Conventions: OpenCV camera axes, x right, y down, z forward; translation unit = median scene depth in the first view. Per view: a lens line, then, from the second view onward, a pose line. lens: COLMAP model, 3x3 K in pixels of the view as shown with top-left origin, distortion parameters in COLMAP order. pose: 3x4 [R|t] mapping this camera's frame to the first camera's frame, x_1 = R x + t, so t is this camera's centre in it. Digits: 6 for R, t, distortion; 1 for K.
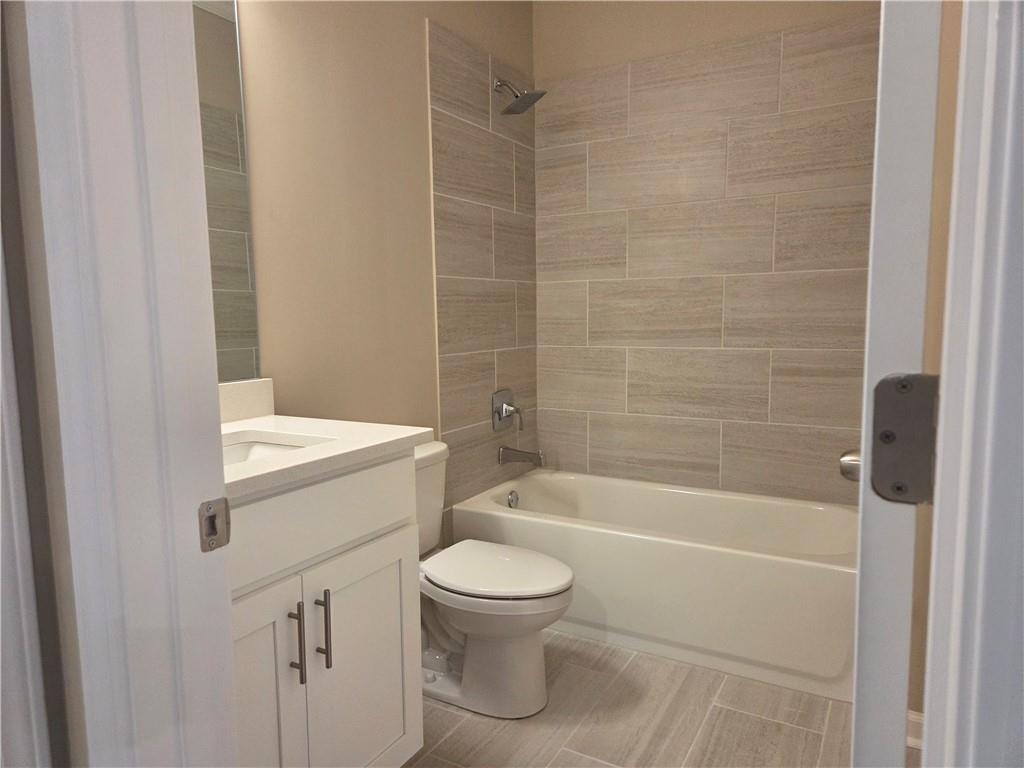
lens RADIAL K [[688.3, 0, 511.1], [0, 688.3, 391.1], [0, 0, 1]] dist [0.056060, -0.033546]
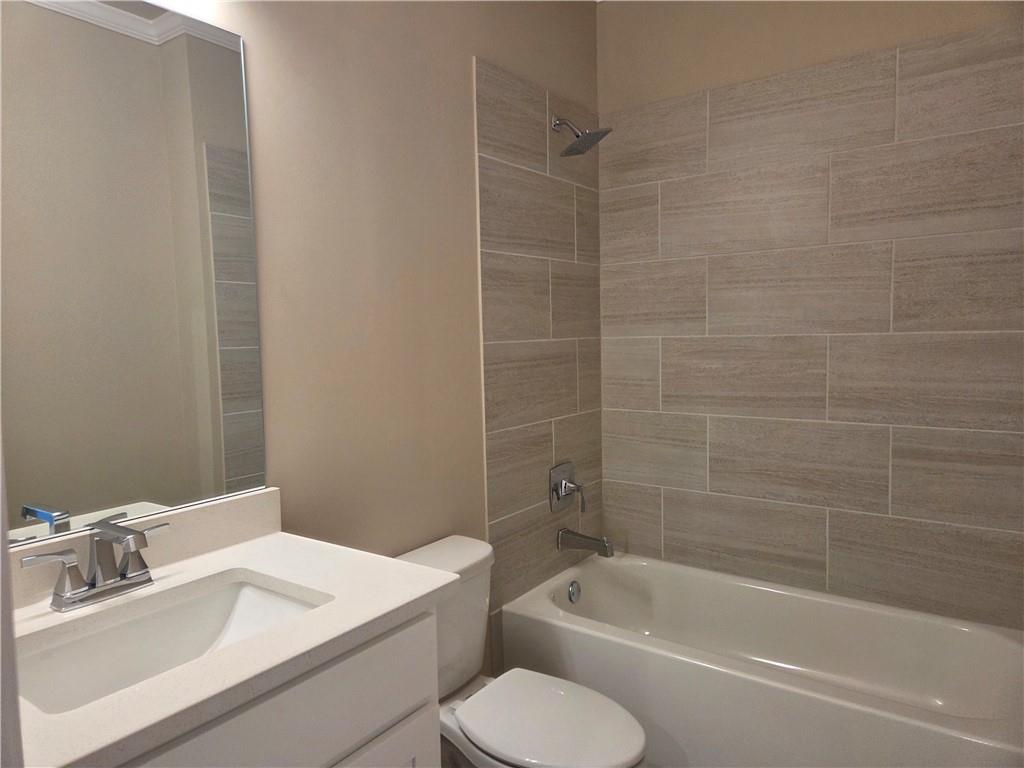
lens RADIAL K [[688.3, 0, 503.2], [0, 688.3, 376.2], [0, 0, 1]] dist [0.056060, -0.033546]
pose [[0.993905, 0.000326, -0.110242, 0.010944], [-0.005496, 0.998899, -0.046592, -0.075906], [0.110105, 0.046914, 0.992812, 0.126453]]
